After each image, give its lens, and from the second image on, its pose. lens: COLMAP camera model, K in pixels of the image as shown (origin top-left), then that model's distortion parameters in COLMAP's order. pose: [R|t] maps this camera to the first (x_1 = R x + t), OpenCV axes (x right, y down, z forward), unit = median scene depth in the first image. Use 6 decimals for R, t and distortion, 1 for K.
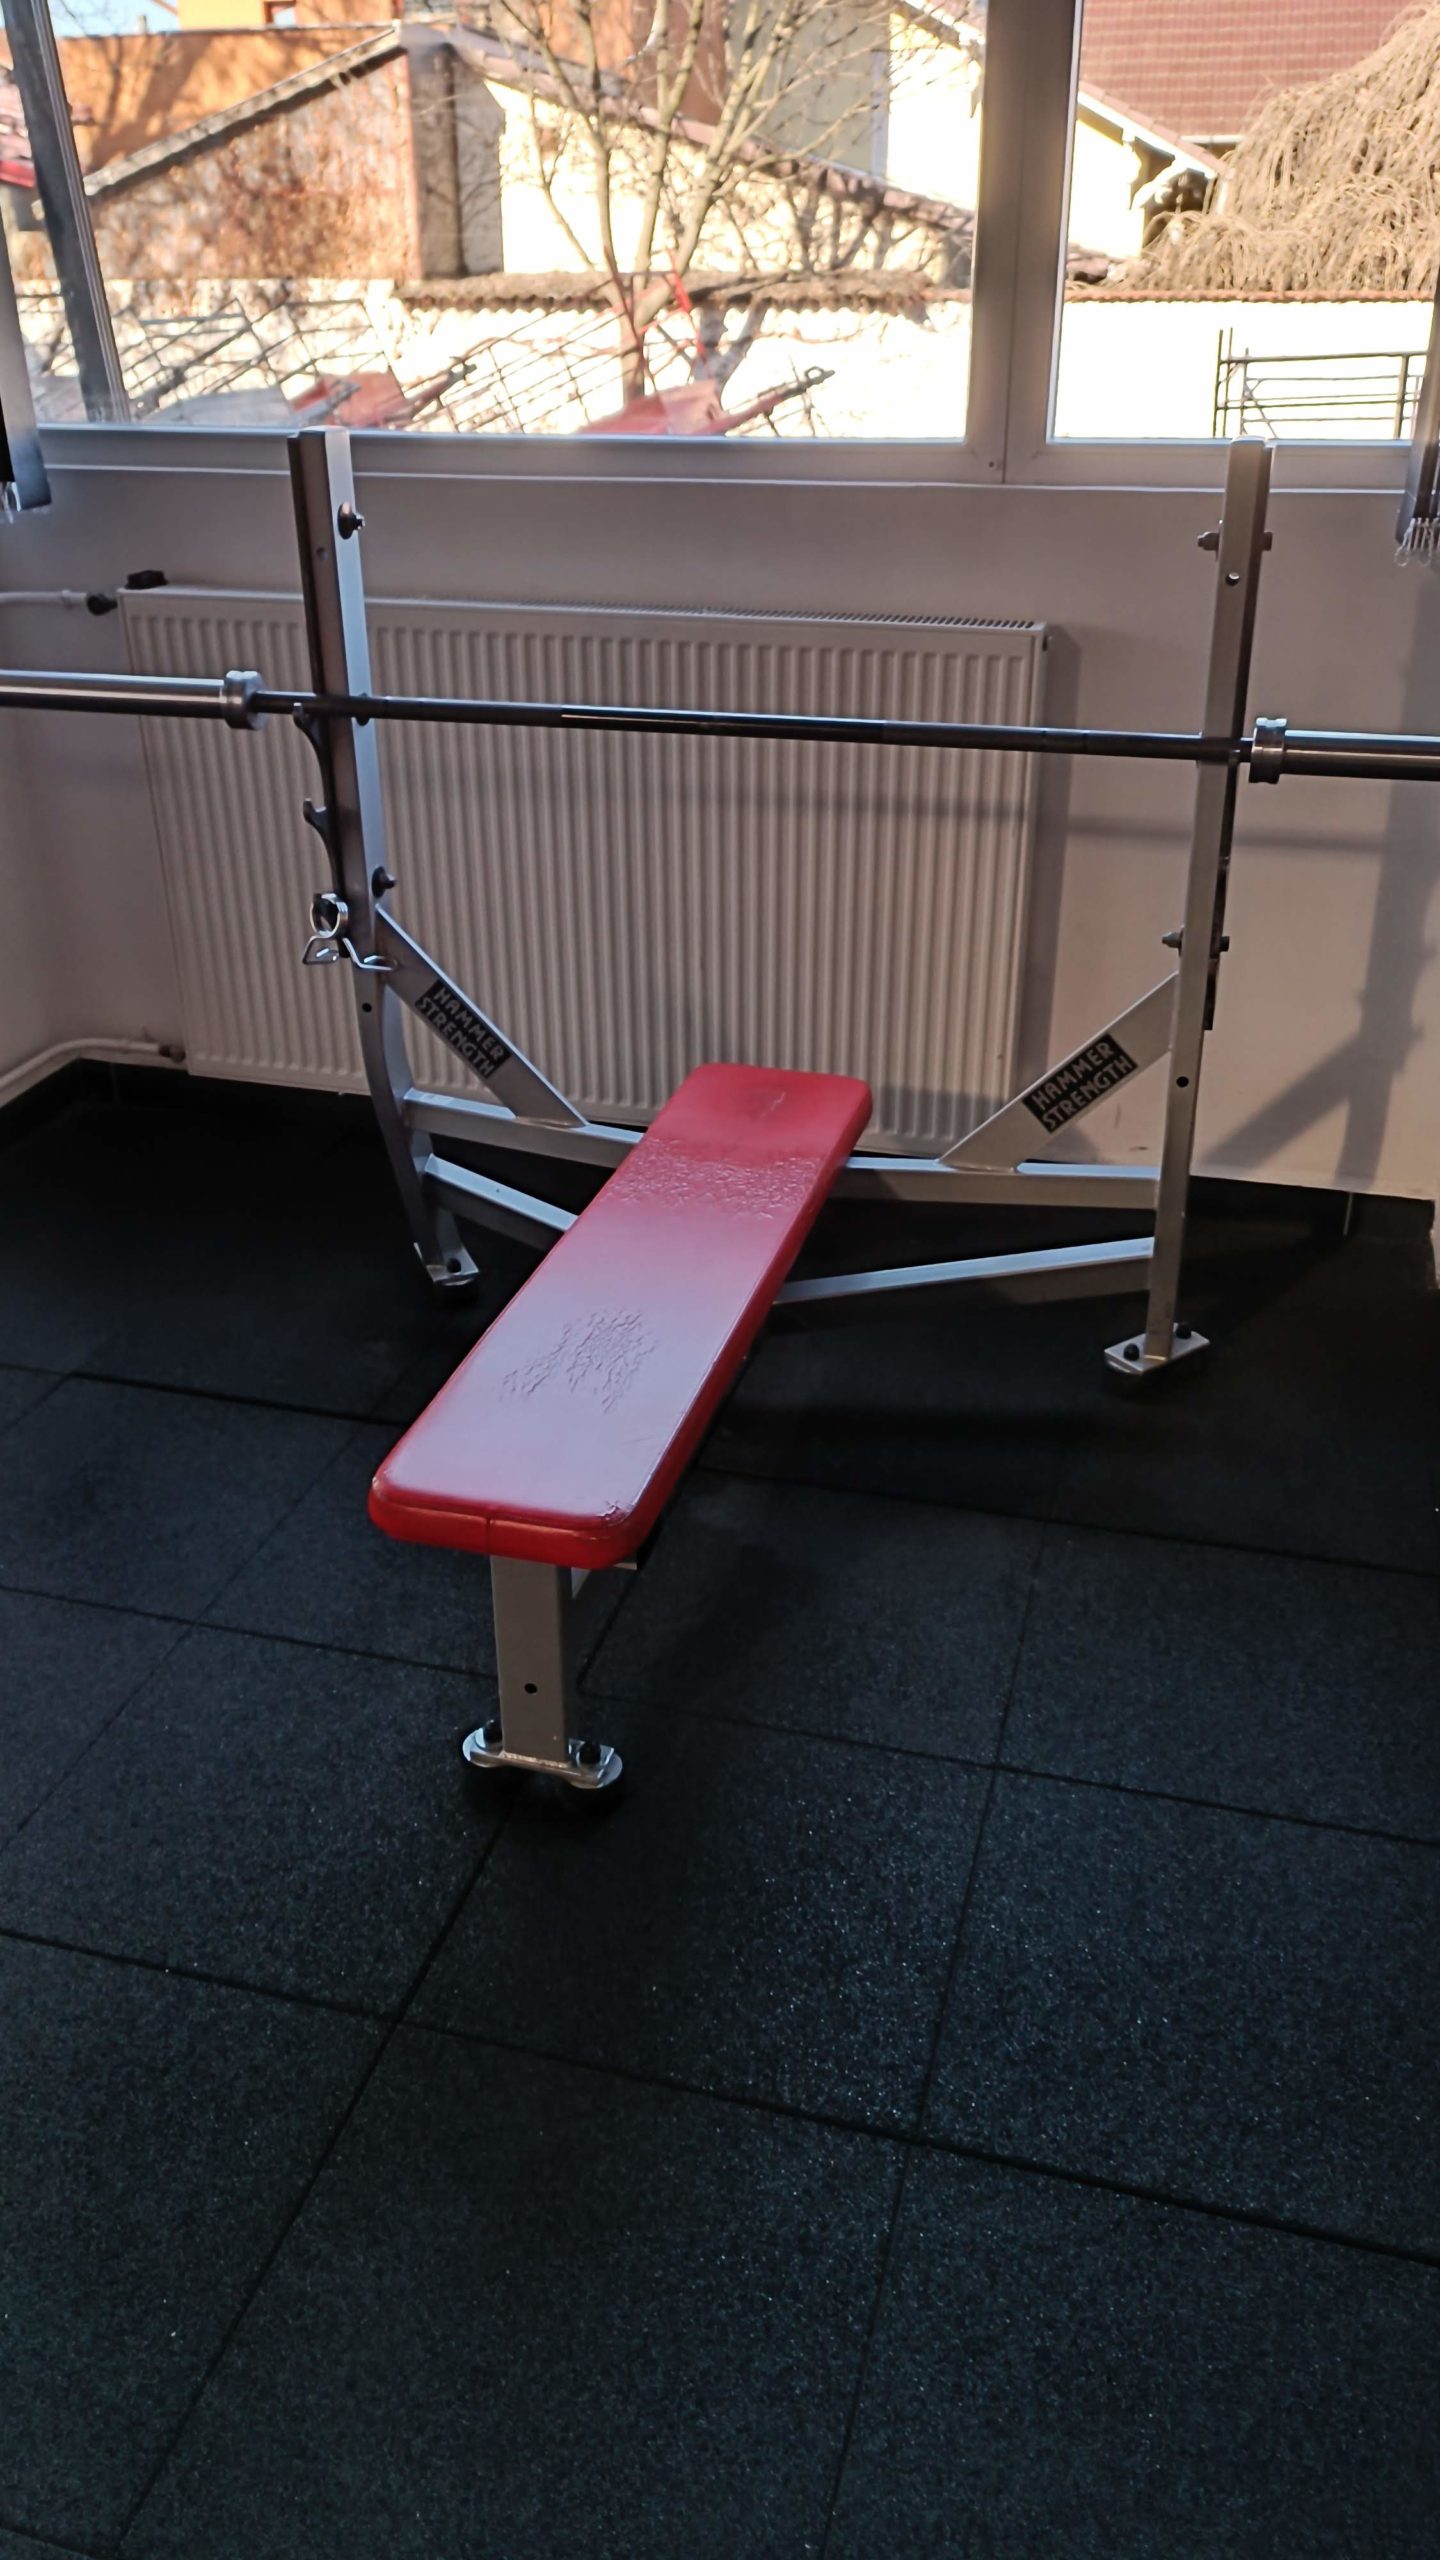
lens RADIAL K [[1877.0, 0, 722.9], [0, 1877.0, 1285.1], [0, 0, 1]] dist [-0.006743, -0.000797]
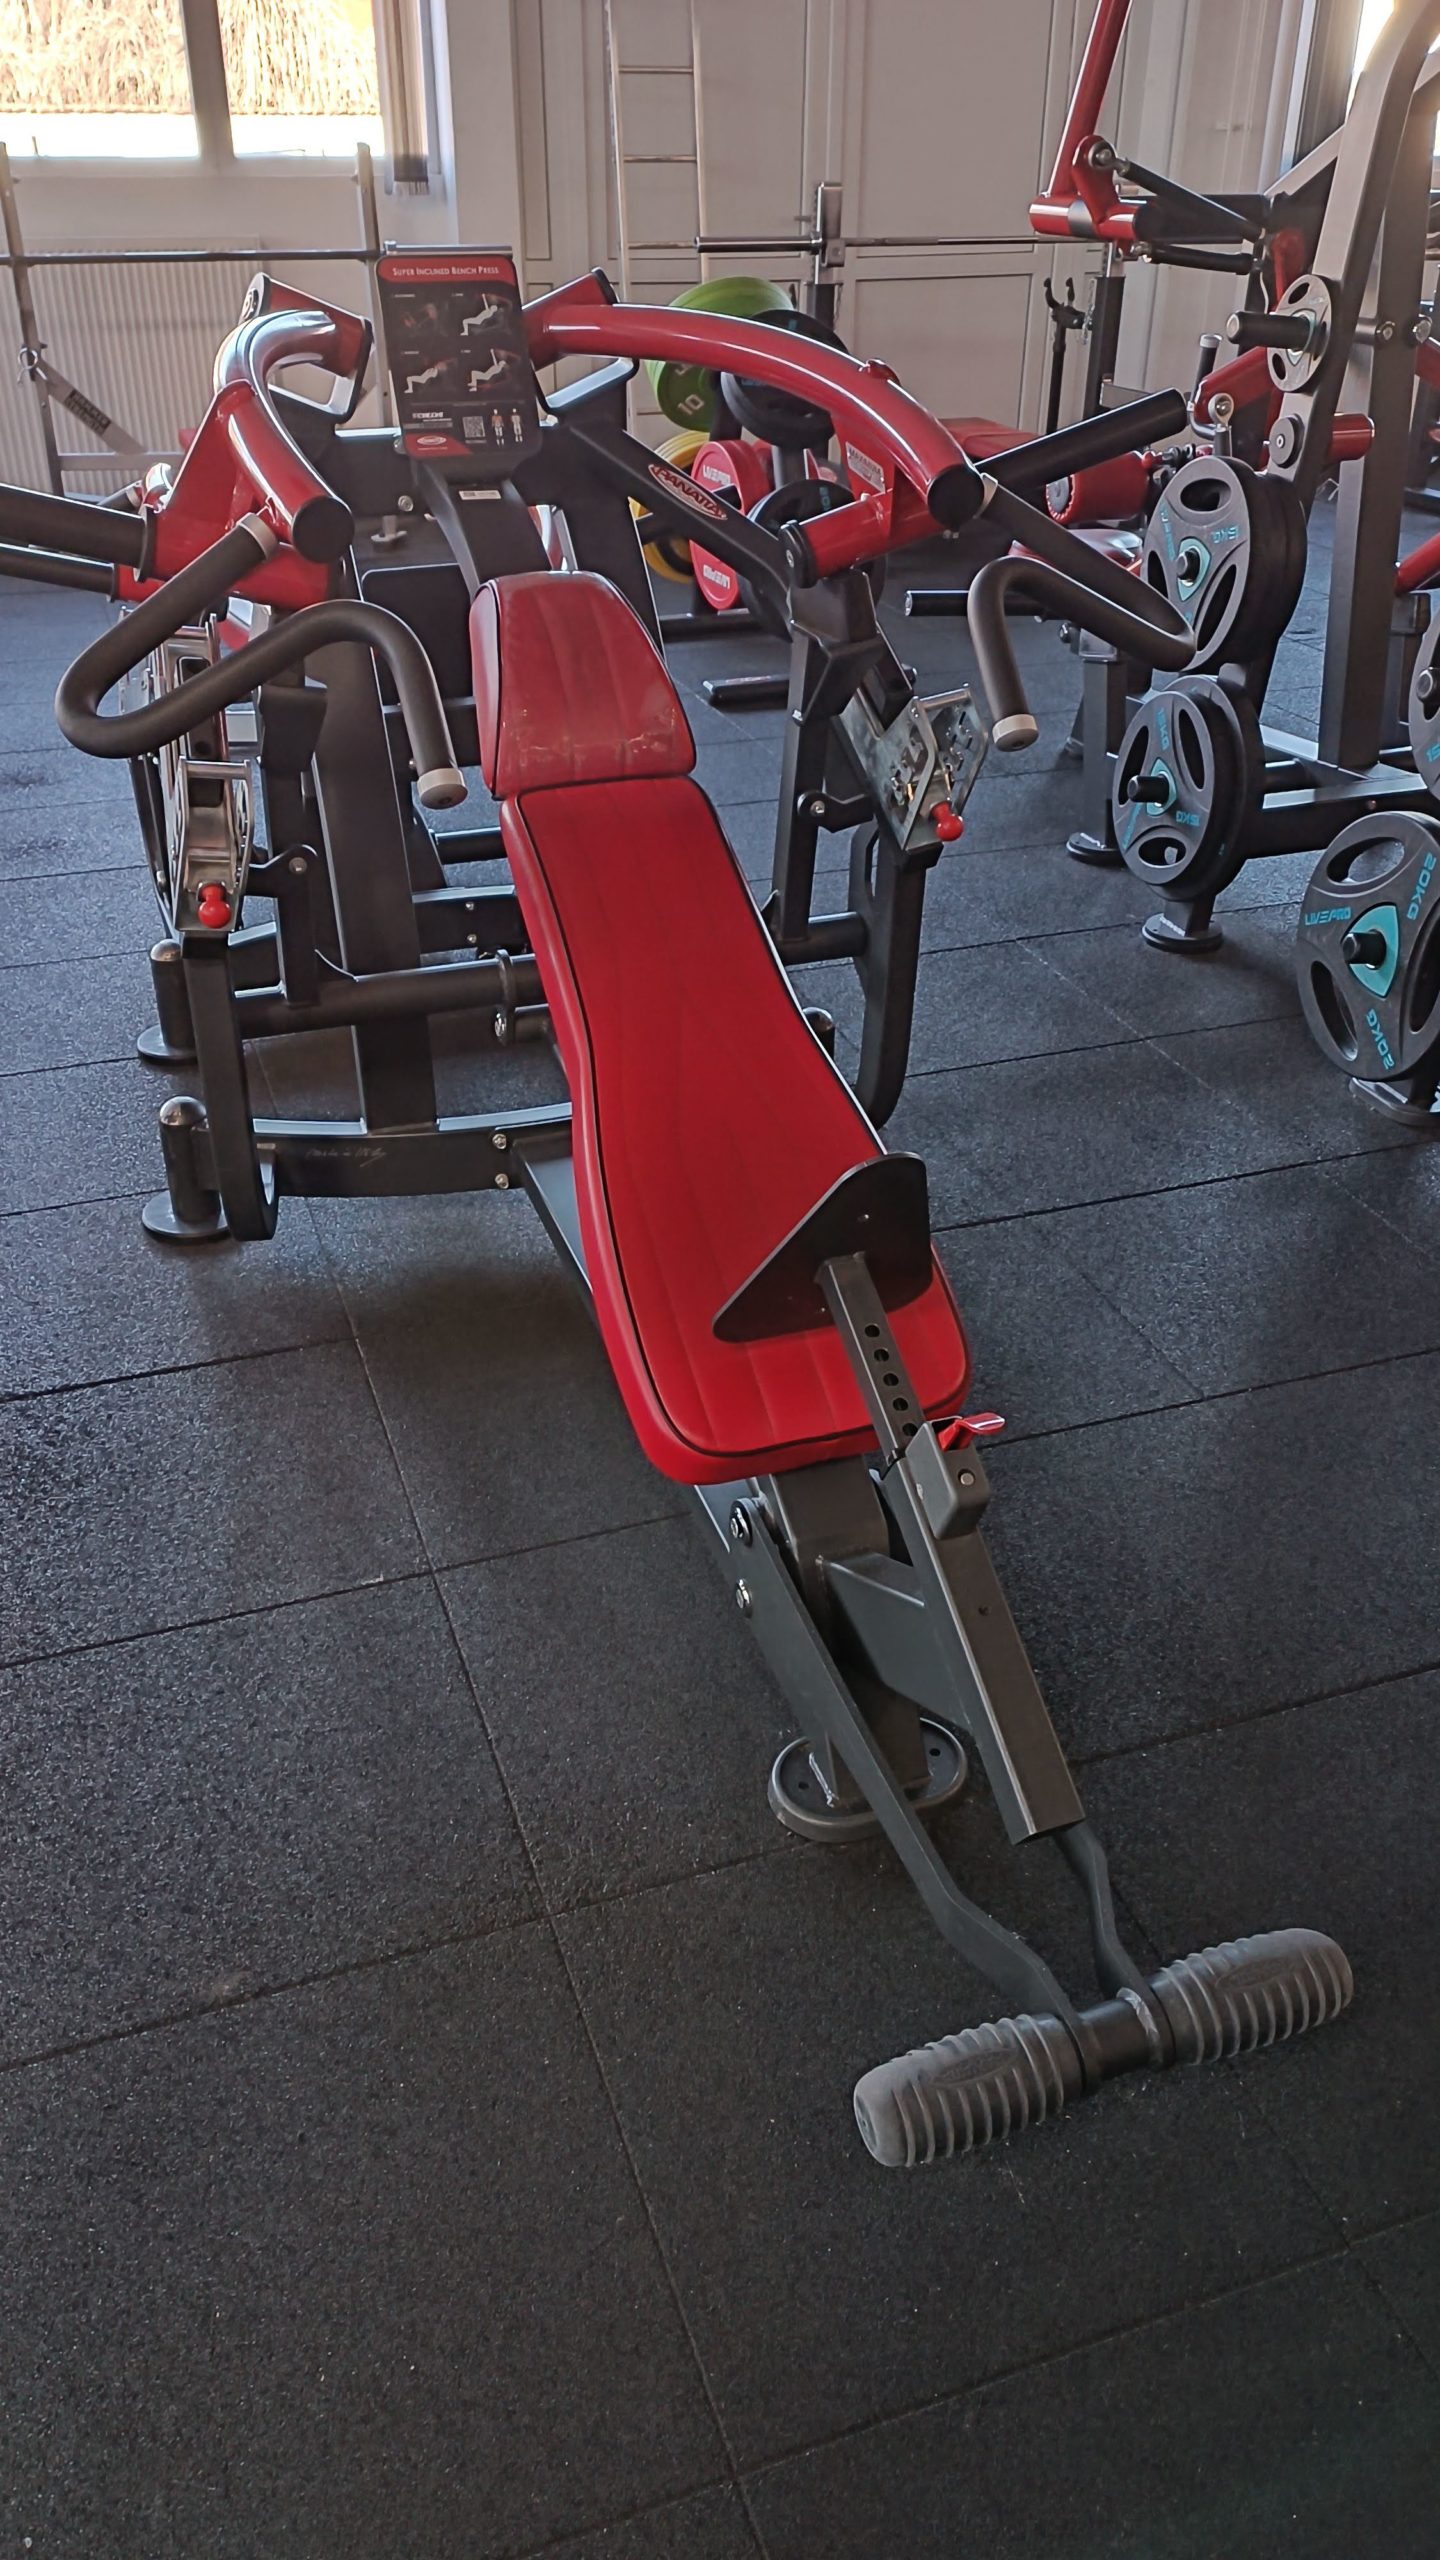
lens RADIAL K [[1877.0, 0, 714.3], [0, 1877.0, 1287.2], [0, 0, 1]] dist [-0.006743, -0.000797]
pose [[0.817019, -0.292661, 0.496820, -0.727939], [0.255791, 0.956158, 0.142595, 0.578857], [-0.516770, 0.010579, 0.856059, -1.048908]]
